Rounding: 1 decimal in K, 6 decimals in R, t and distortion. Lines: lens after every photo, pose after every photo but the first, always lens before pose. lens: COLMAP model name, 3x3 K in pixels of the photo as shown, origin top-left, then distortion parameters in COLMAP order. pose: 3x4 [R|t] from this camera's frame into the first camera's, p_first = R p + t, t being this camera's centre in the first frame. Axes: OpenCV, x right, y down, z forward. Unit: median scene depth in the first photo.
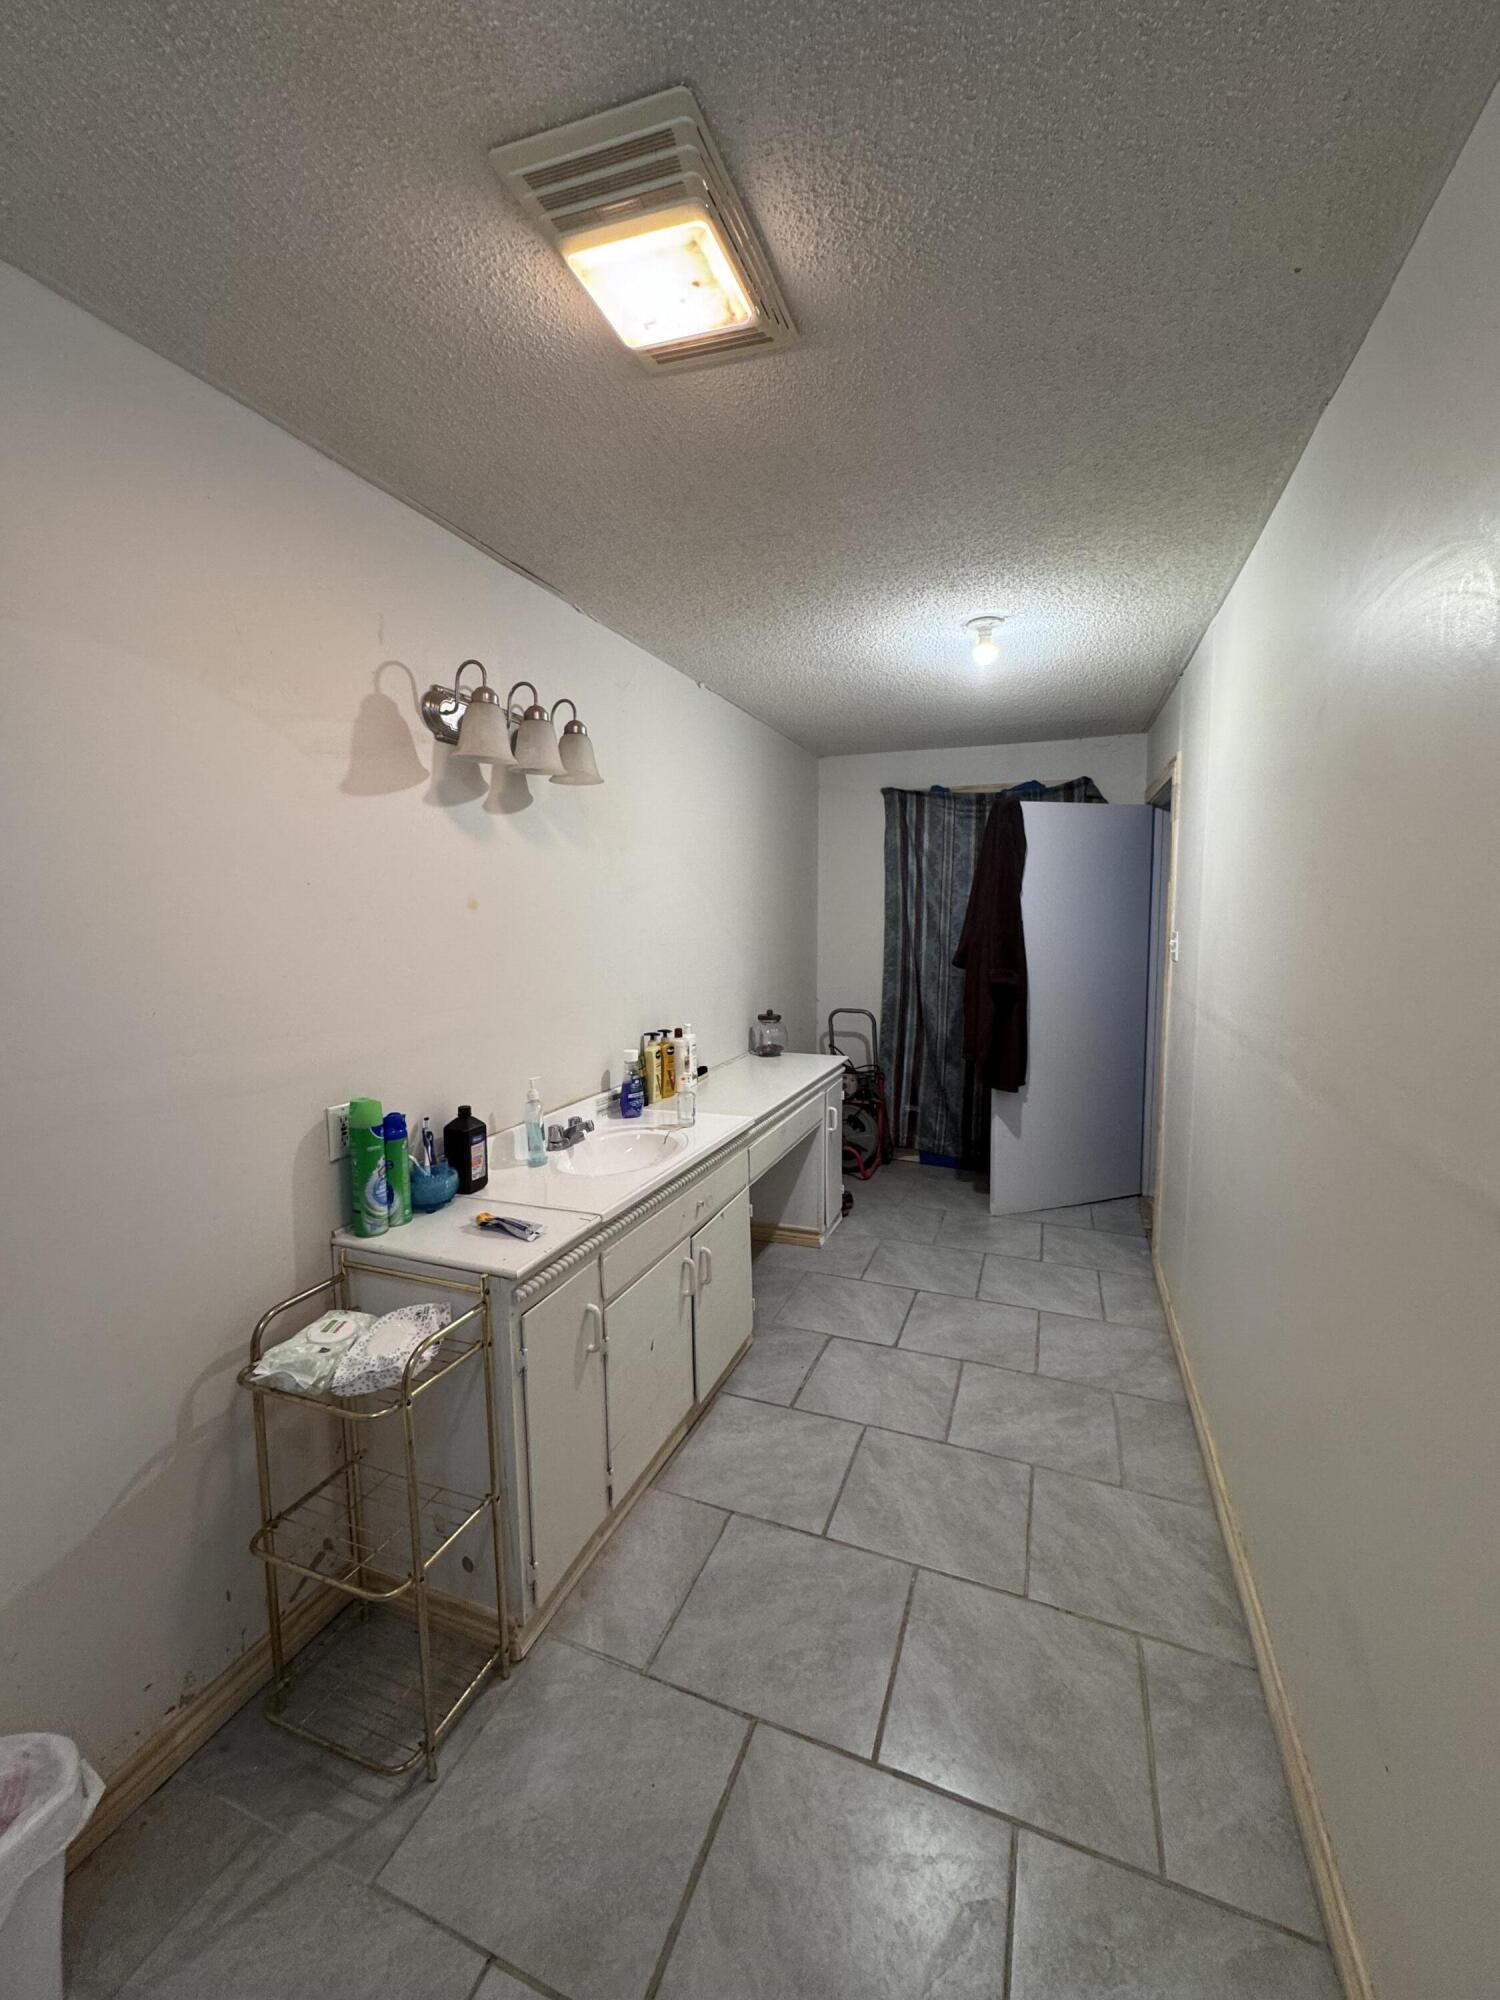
lens RADIAL K [[798.3, 0, 749.6], [0, 798.3, 1003.4], [0, 0, 1]] dist [-0.006075, 0.001106]
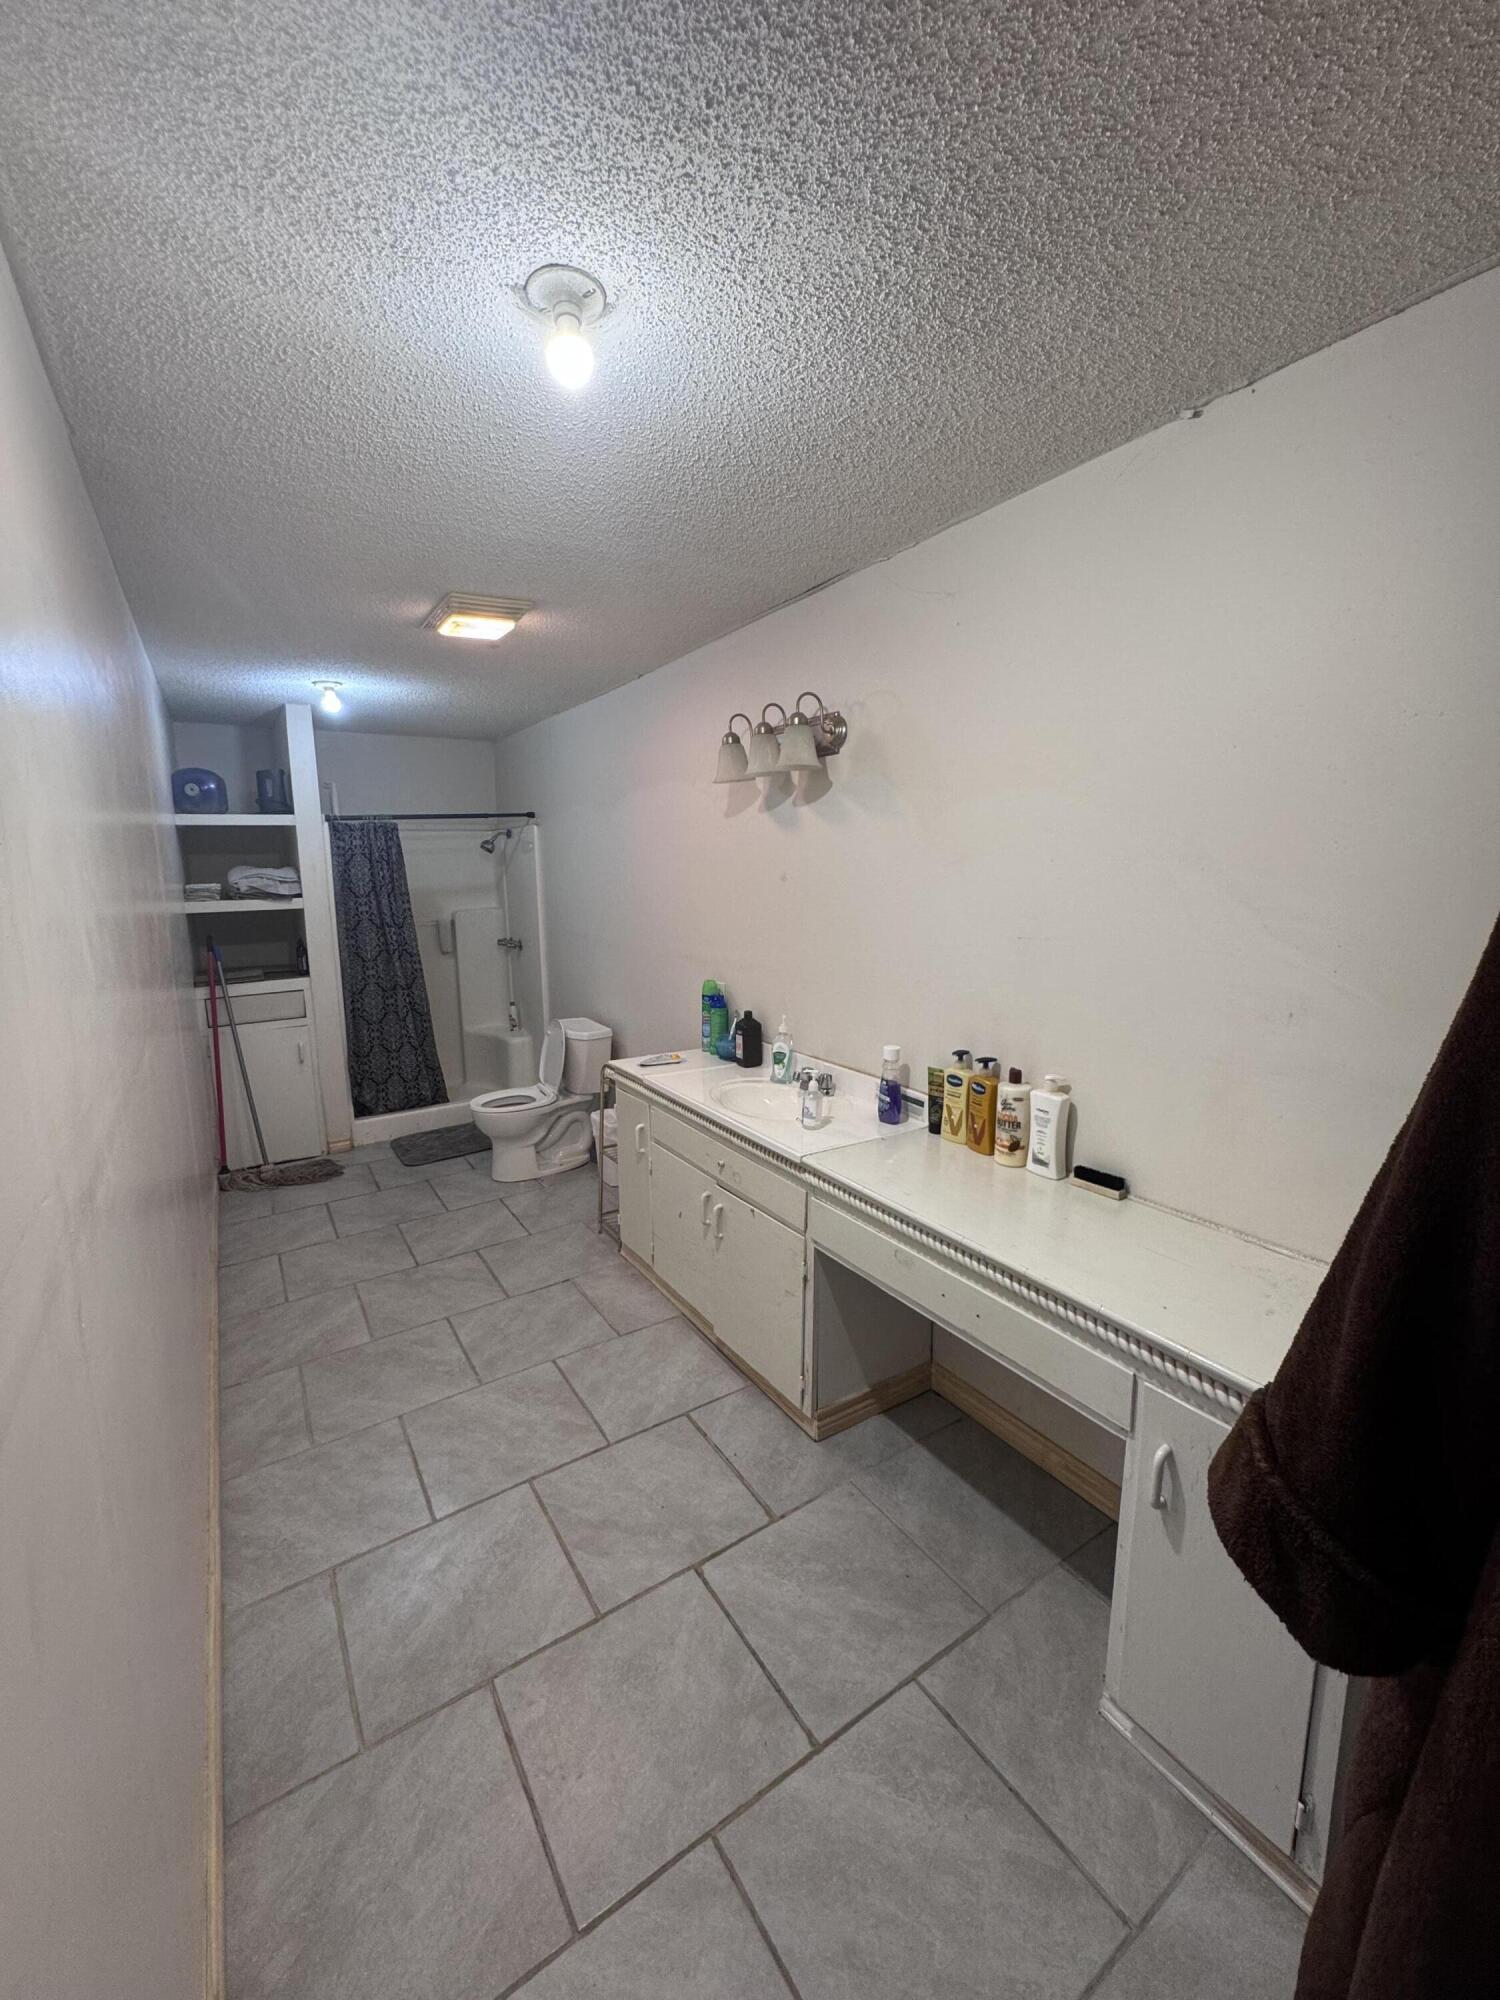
lens RADIAL K [[798.3, 0, 748.7], [0, 798.3, 993.7], [0, 0, 1]] dist [-0.006075, 0.001106]
pose [[-0.578352, 0.145632, -0.802683, 0.809541], [-0.075523, 0.970153, 0.230432, -0.239634], [0.812284, 0.193892, -0.550091, 1.720160]]
